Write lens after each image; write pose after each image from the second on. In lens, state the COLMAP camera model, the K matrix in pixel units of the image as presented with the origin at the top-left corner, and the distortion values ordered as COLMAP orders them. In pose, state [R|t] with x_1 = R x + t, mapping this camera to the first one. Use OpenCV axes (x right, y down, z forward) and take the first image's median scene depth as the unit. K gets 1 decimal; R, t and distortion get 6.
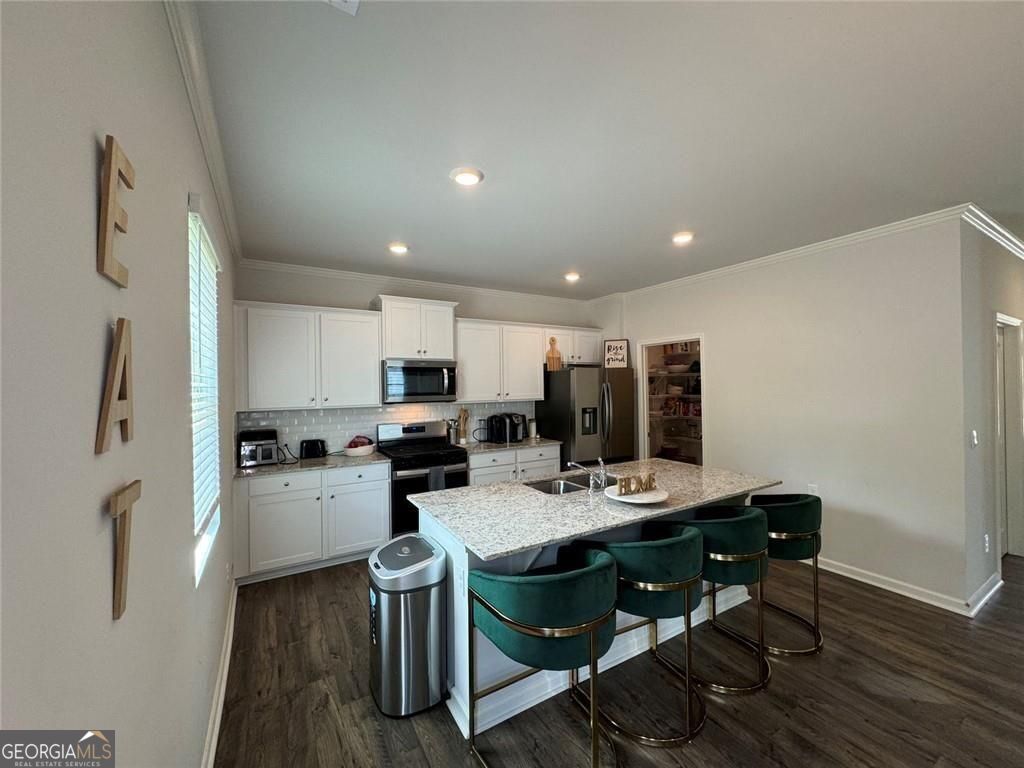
lens RADIAL K [[408.4, 0, 511.5], [0, 408.4, 384.0], [0, 0, 1]] dist [-0.001548, 0.000865]
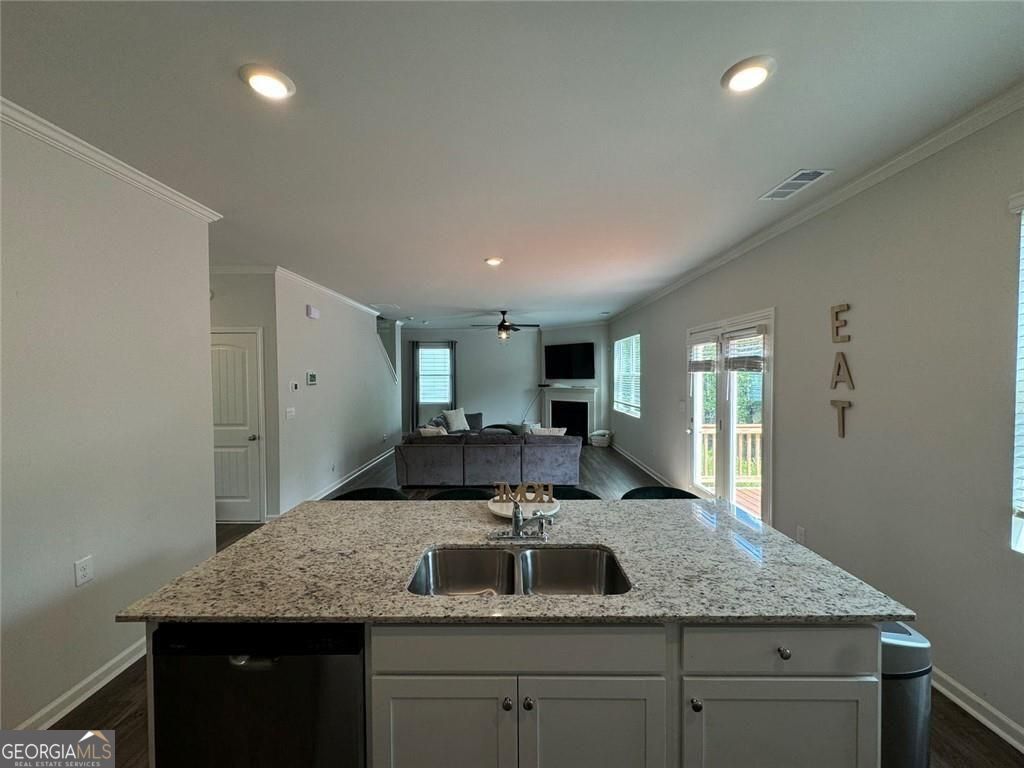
lens RADIAL K [[408.4, 0, 511.1], [0, 408.4, 385.5], [0, 0, 1]] dist [-0.001548, 0.000865]
pose [[-0.853819, 0.004764, 0.520549, -0.067281], [0.017999, 0.999630, 0.020375, 0.000546], [-0.520260, 0.026766, -0.853589, 0.996612]]
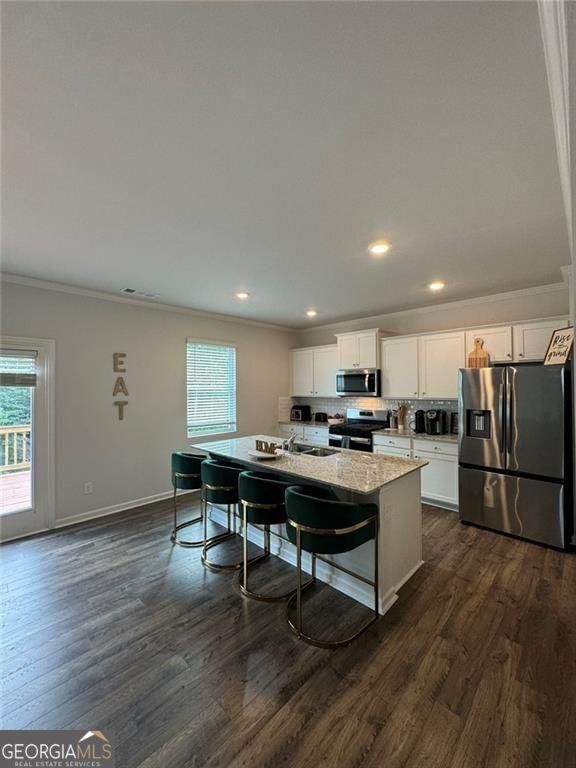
lens RADIAL K [[306.3, 0, 289.3], [0, 306.3, 382.9], [0, 0, 1]] dist [-0.001548, 0.000865]
pose [[0.255693, -0.002938, -0.966754, 0.878001], [0.004650, 0.999988, -0.001809, -0.006722], [0.966747, -0.004033, 0.255704, 0.443638]]
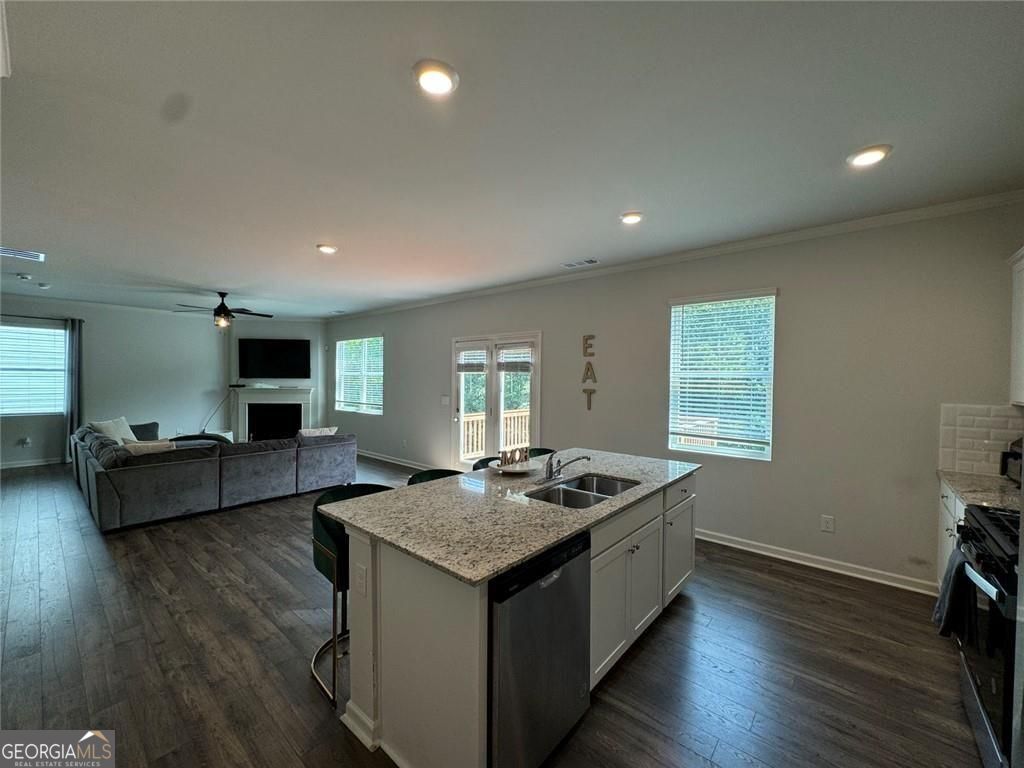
lens RADIAL K [[408.4, 0, 512.5], [0, 408.4, 385.1], [0, 0, 1]] dist [-0.001548, 0.000865]
pose [[-0.949094, 0.008241, -0.314886, 0.383894], [0.002009, 0.999796, 0.020109, 0.011892], [0.314988, 0.018452, -0.948916, 1.191860]]
